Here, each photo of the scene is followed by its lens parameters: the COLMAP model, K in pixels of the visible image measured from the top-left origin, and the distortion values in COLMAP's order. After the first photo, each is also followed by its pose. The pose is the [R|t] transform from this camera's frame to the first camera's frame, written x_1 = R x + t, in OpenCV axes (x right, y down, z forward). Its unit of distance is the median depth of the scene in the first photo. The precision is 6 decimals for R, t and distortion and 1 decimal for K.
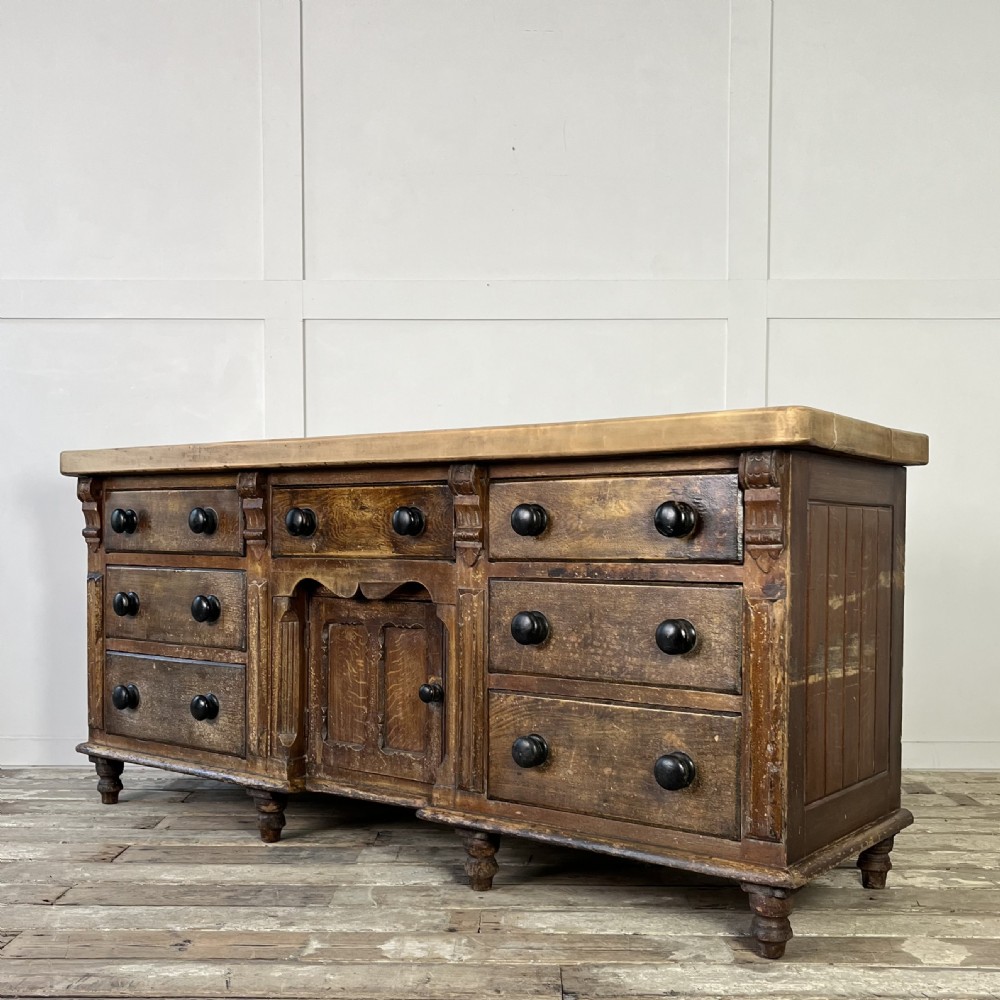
lens RADIAL K [[1180.1, 0, 500.1], [0, 1180.1, 580.5], [0, 0, 1]] dist [0.080409, -0.064056]
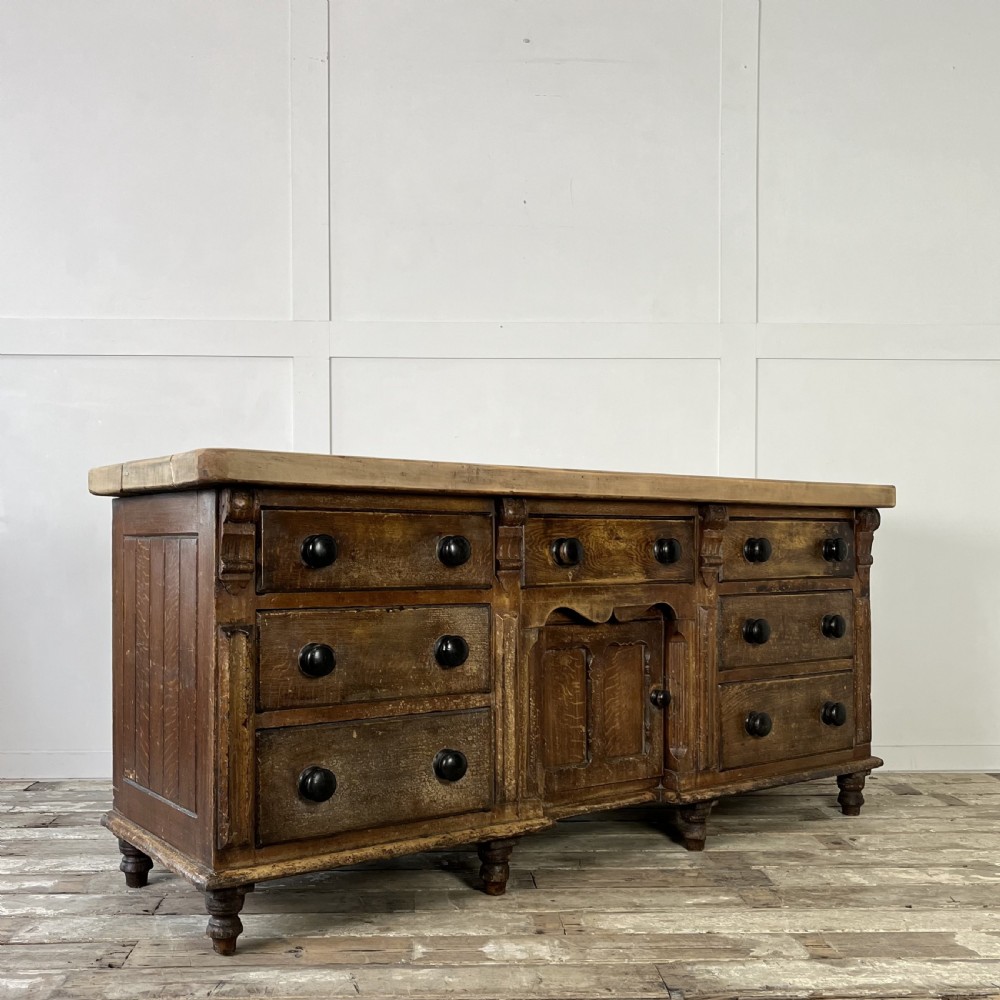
lens RADIAL K [[1138.5, 0, 471.1], [0, 1138.5, 549.5], [0, 0, 1]] dist [0.069894, -0.036166]
pose [[0.303719, -0.010401, 0.952705, -1.294610], [0.034489, 0.999405, -0.000084, -0.062383], [-0.952137, 0.032883, 0.303897, 0.908313]]
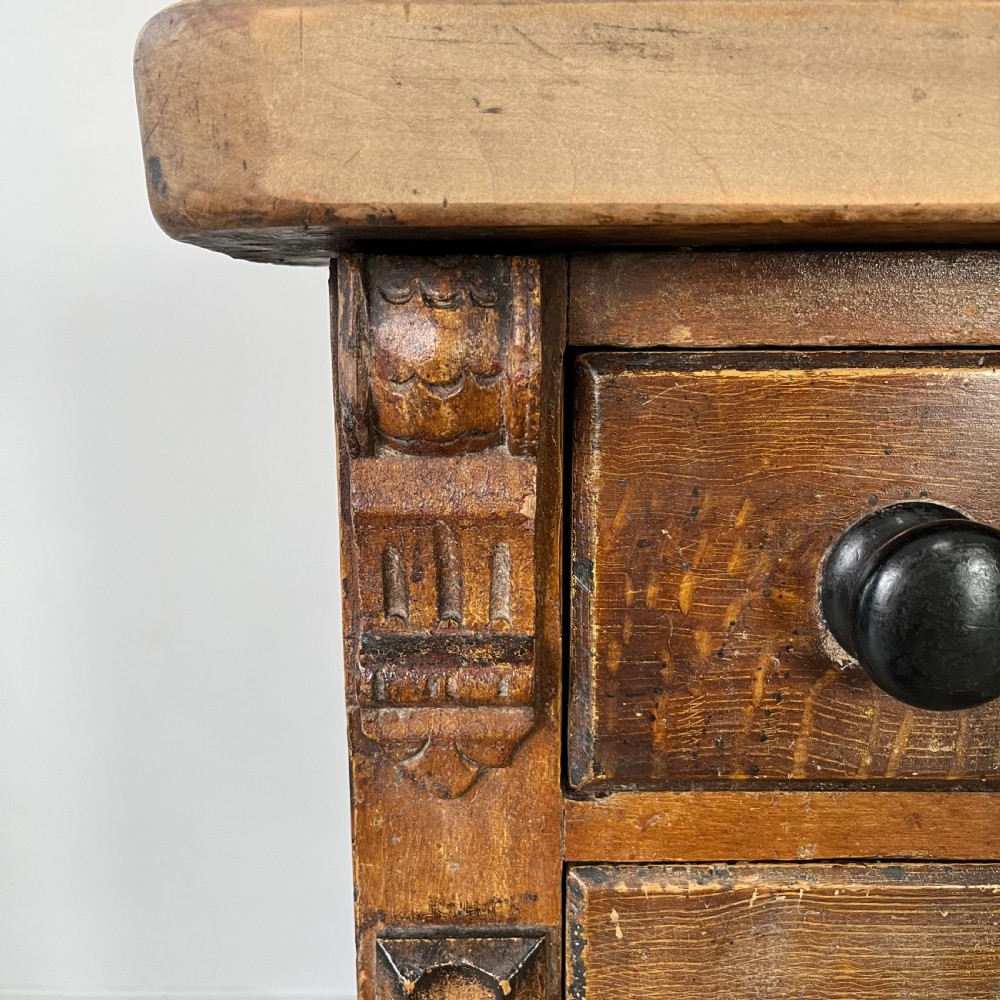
lens RADIAL K [[1018.9, 0, 503.8], [0, 1018.9, 488.8], [0, 0, 1]] dist [0.030482, -0.029207]
pose [[0.800835, -0.131770, 0.584209, -0.553140], [0.035758, 0.984274, 0.172989, -0.110712], [-0.597817, -0.117645, 0.792953, 1.241972]]
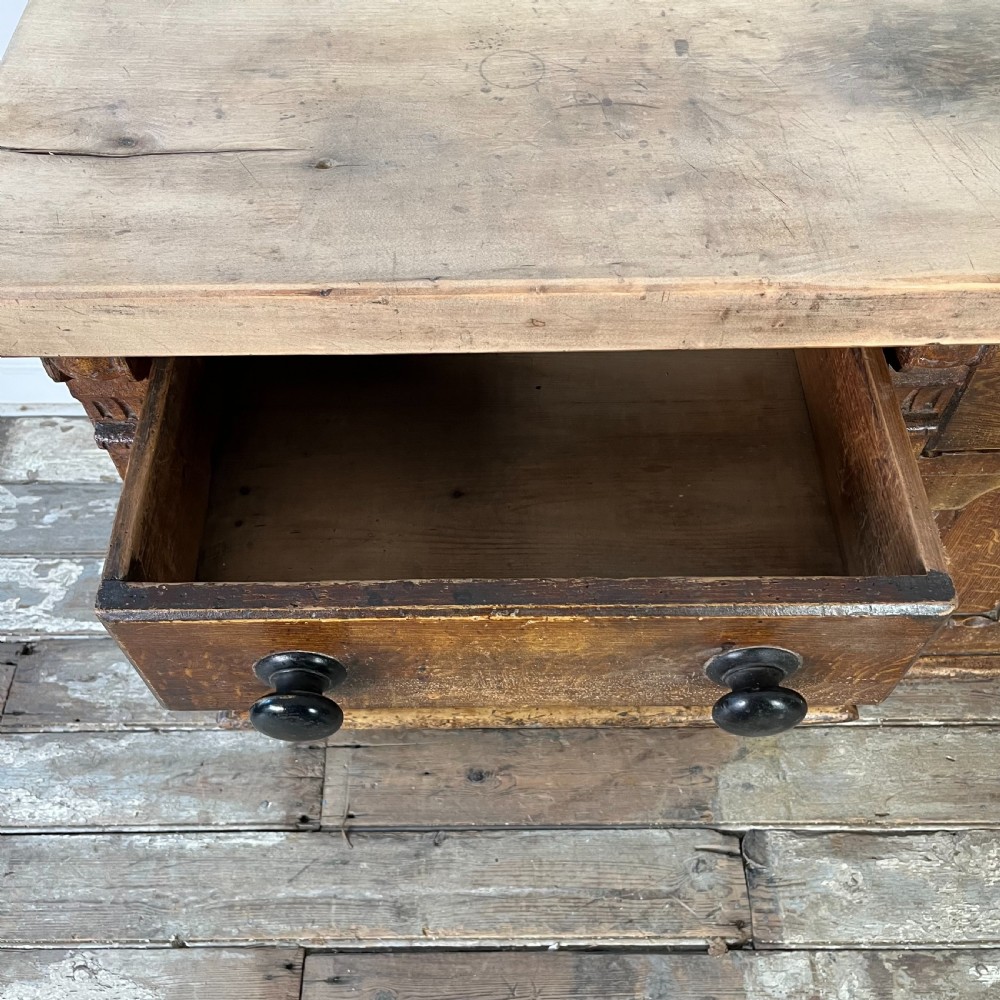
lens RADIAL K [[1018.9, 0, 503.8], [0, 1018.9, 488.8], [0, 0, 1]] dist [0.030482, -0.029207]
pose [[0.789913, -0.502267, 0.351804, -0.505835], [0.030597, 0.605267, 0.795434, -0.335421], [-0.612456, -0.617559, 0.493476, 1.092963]]
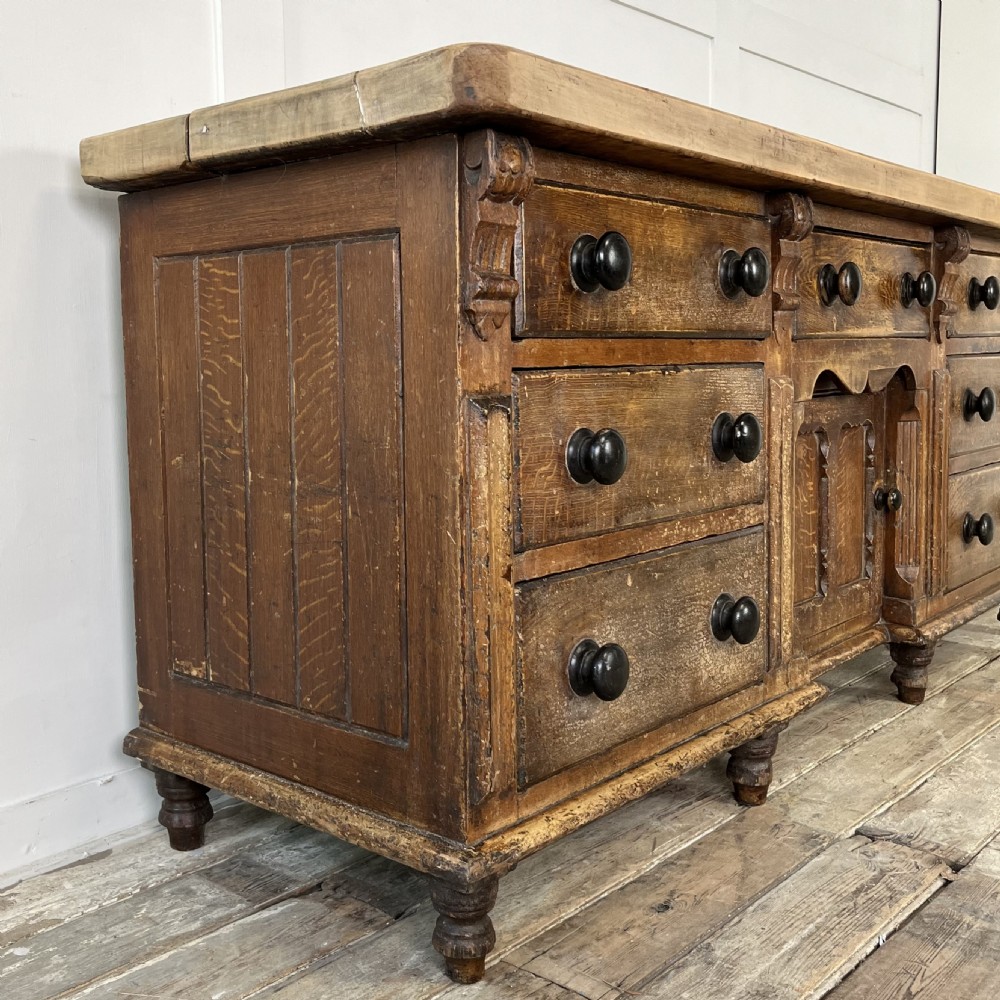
lens RADIAL K [[1149.3, 0, 444.8], [0, 1149.3, 447.2], [0, 0, 1]] dist [0.057591, -0.092142]
pose [[0.092591, -0.090154, 0.991614, -0.971931], [0.050814, 0.995023, 0.085719, -0.029382], [-0.994407, 0.042451, 0.096712, 1.346179]]
